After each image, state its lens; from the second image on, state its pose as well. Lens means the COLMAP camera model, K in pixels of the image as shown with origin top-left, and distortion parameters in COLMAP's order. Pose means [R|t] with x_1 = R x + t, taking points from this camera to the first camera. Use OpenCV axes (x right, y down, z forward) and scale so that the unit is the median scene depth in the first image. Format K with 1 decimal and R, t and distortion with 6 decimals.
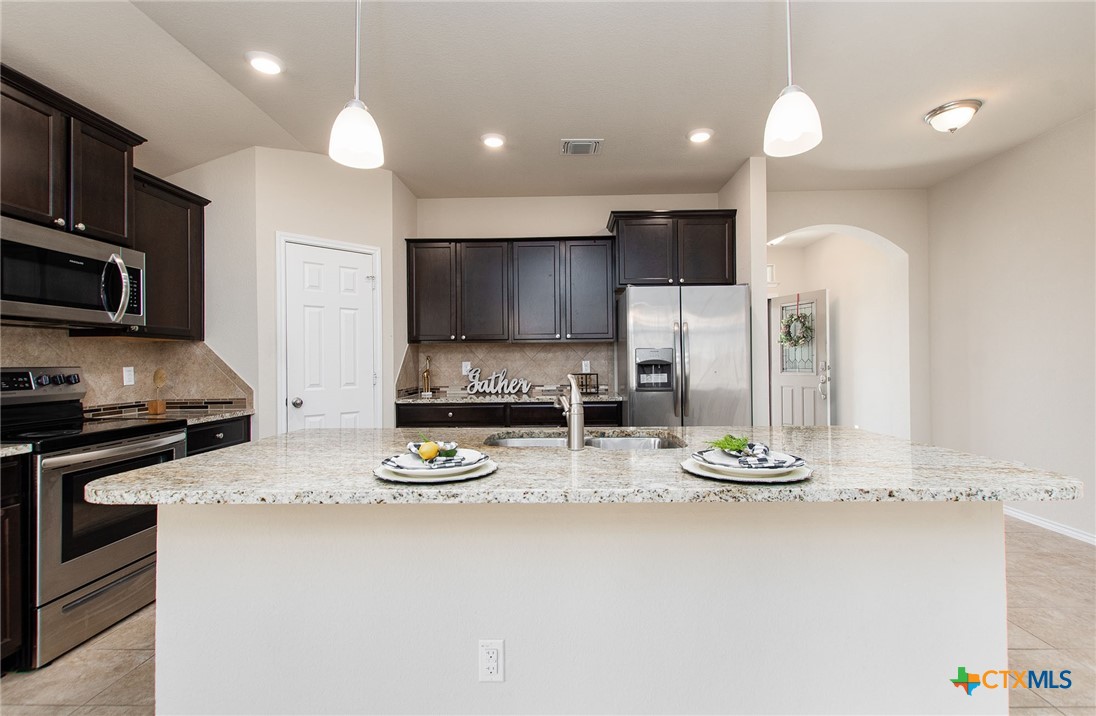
lens RADIAL K [[492.3, 0, 550.3], [0, 492.3, 355.3], [0, 0, 1]] dist [-0.002837, -0.000328]
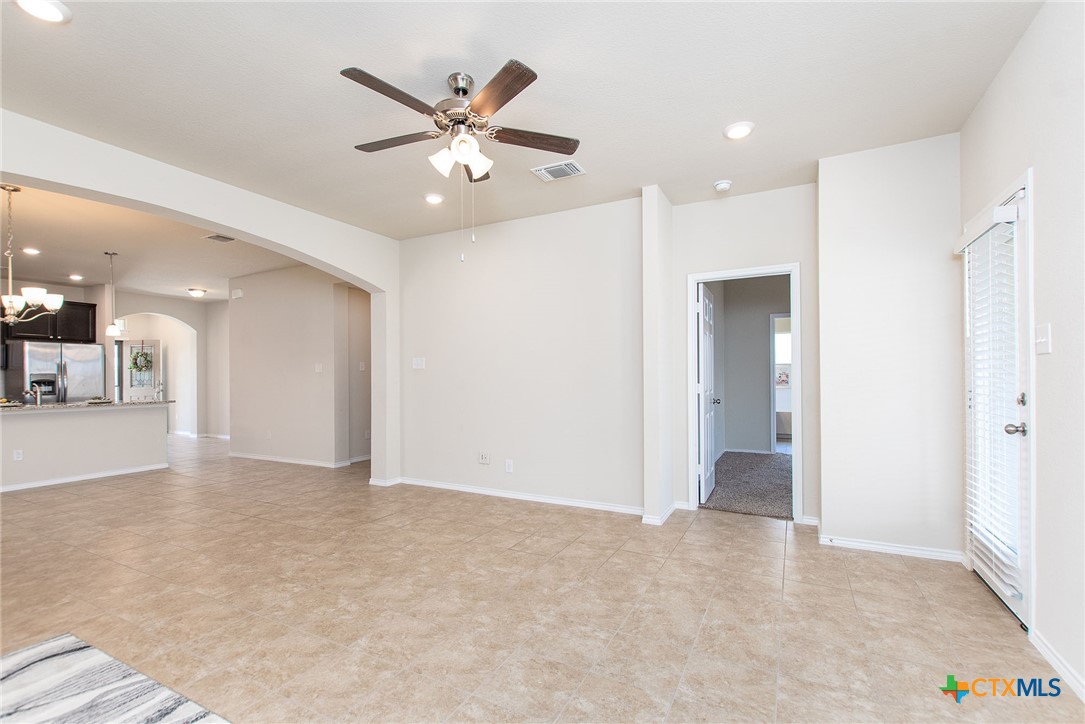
lens RADIAL K [[477.1, 0, 545.9], [0, 477.1, 371.0], [0, 0, 1]] dist [0.001524, 0.000030]
pose [[0.430559, 0.013469, 0.902462, -0.610561], [-0.003856, 0.999907, -0.013083, -0.007012], [-0.902554, 0.002153, 0.430570, -1.546750]]
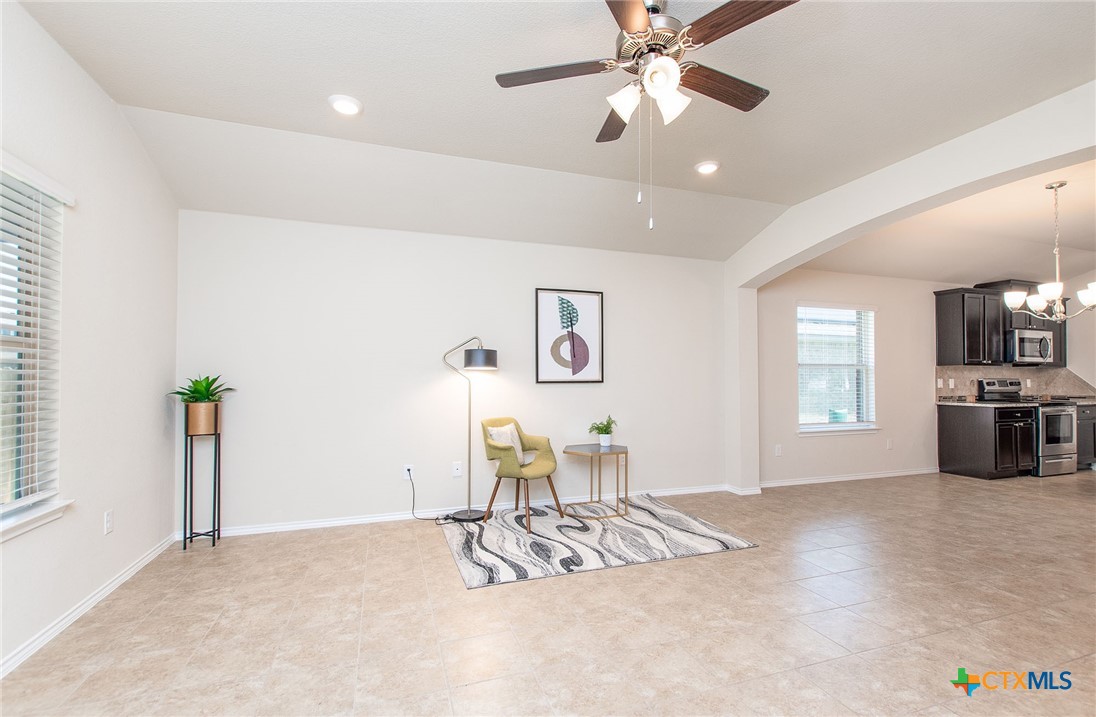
lens RADIAL K [[492.3, 0, 551.9], [0, 492.3, 361.8], [0, 0, 1]] dist [-0.002837, -0.000328]
pose [[0.355453, -0.019309, -0.934495, 0.370086], [0.002678, 0.999804, -0.019640, -0.014228], [0.934690, 0.004478, 0.355435, -1.450180]]
